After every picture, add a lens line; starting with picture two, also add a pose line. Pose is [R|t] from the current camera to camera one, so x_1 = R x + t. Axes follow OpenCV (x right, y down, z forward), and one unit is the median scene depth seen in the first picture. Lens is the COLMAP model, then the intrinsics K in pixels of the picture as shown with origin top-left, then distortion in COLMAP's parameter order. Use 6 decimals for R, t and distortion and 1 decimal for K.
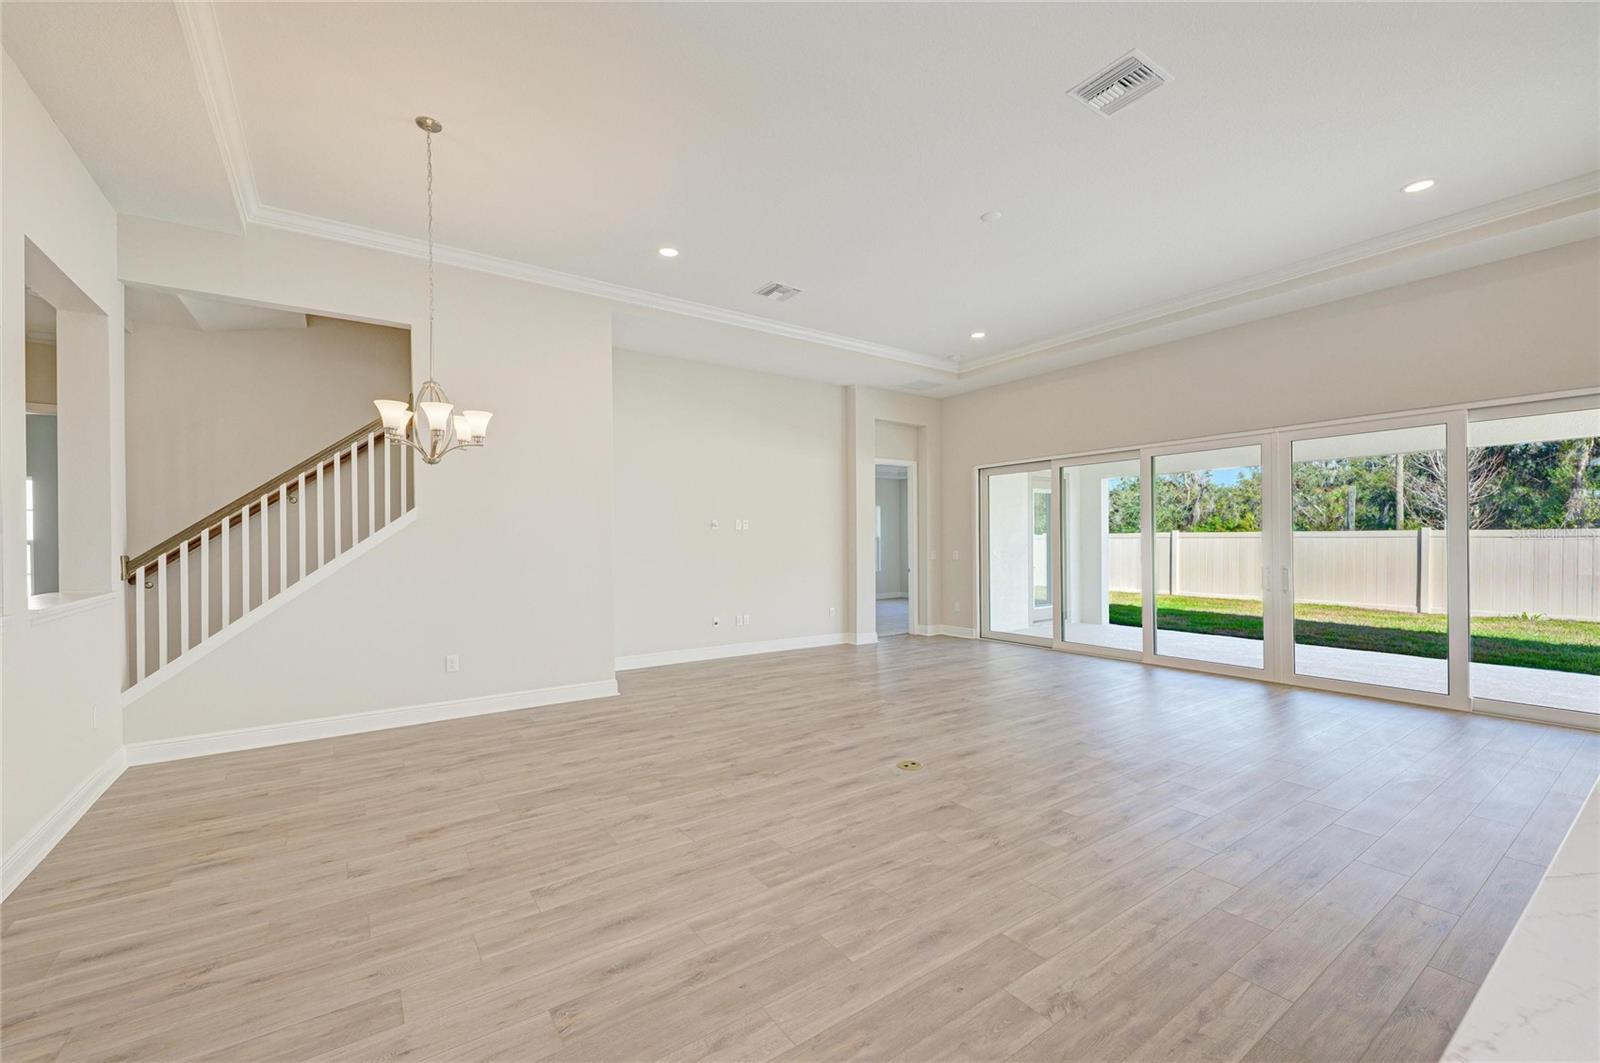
lens RADIAL K [[648.3, 0, 804.5], [0, 648.3, 543.0], [0, 0, 1]] dist [0.008644, -0.002895]
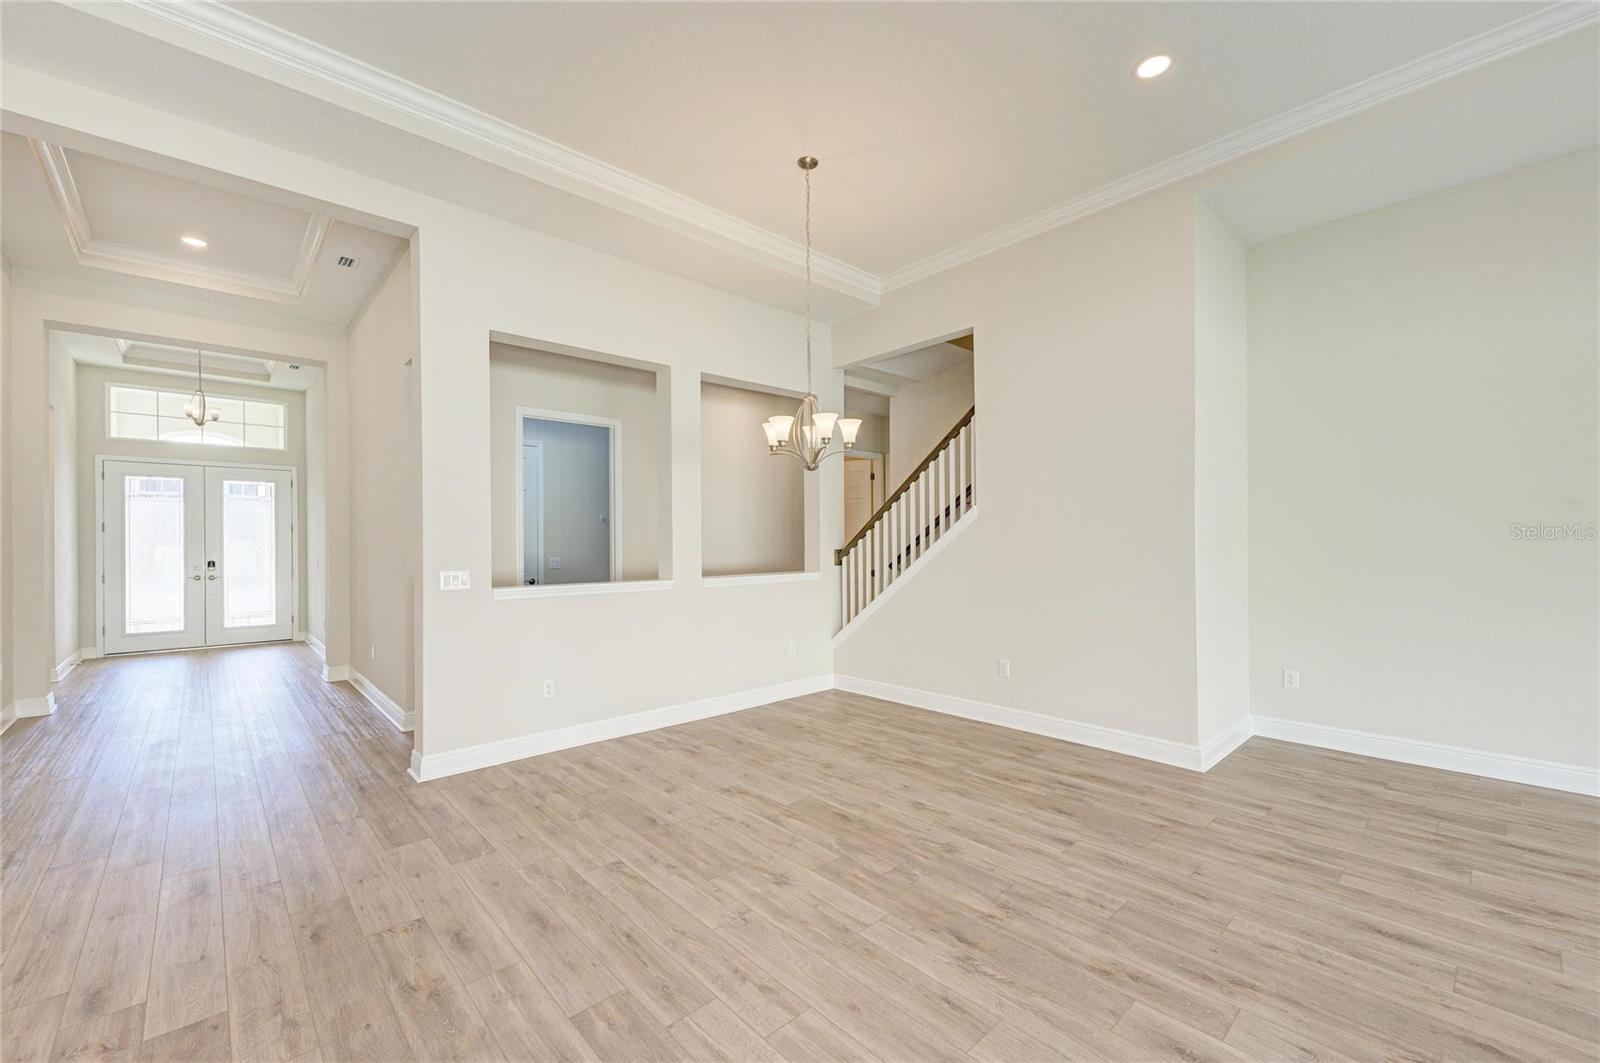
lens RADIAL K [[648.3, 0, 815.2], [0, 648.3, 544.2], [0, 0, 1]] dist [0.008644, -0.002895]
pose [[0.135072, 0.007283, -0.990809, 0.503050], [0.001875, 0.999969, 0.007606, -0.004528], [0.990834, -0.002885, 0.135054, 0.840227]]
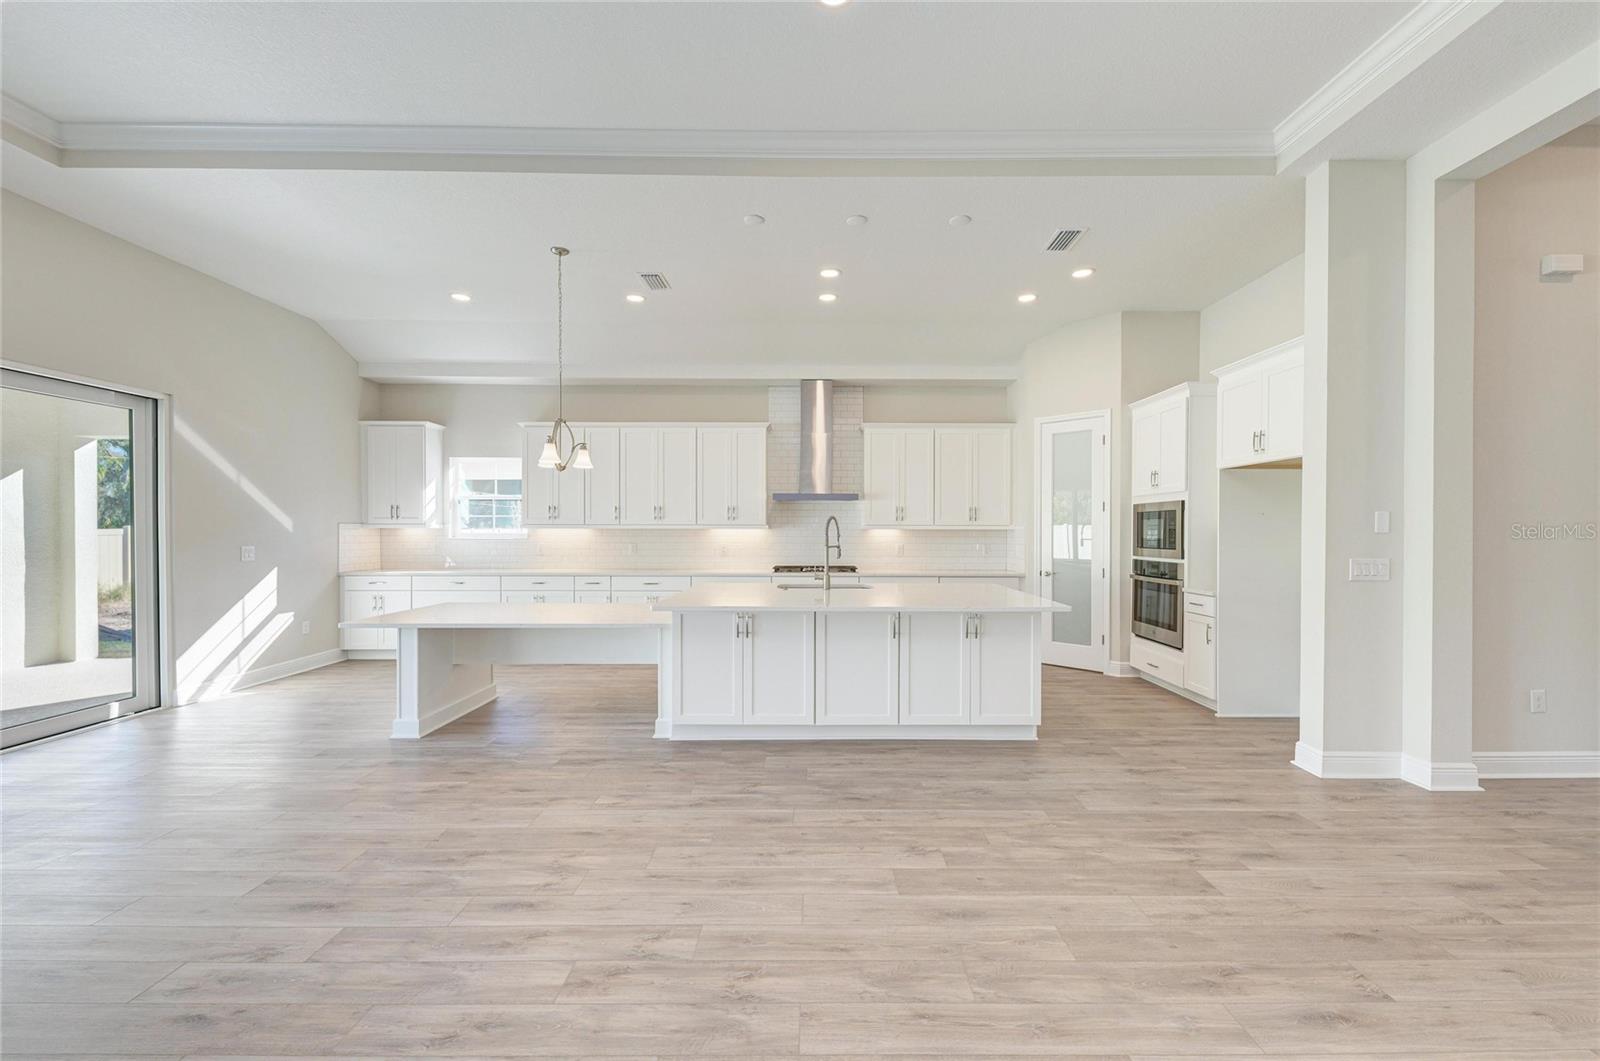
lens RADIAL K [[626.6, 0, 814.0], [0, 626.6, 541.6], [0, 0, 1]] dist [0.008394, -0.002584]
pose [[-0.819121, -0.003532, 0.573609, -0.113231], [0.005672, 0.999882, 0.014256, -0.002367], [-0.573592, 0.014930, -0.819005, 1.215851]]
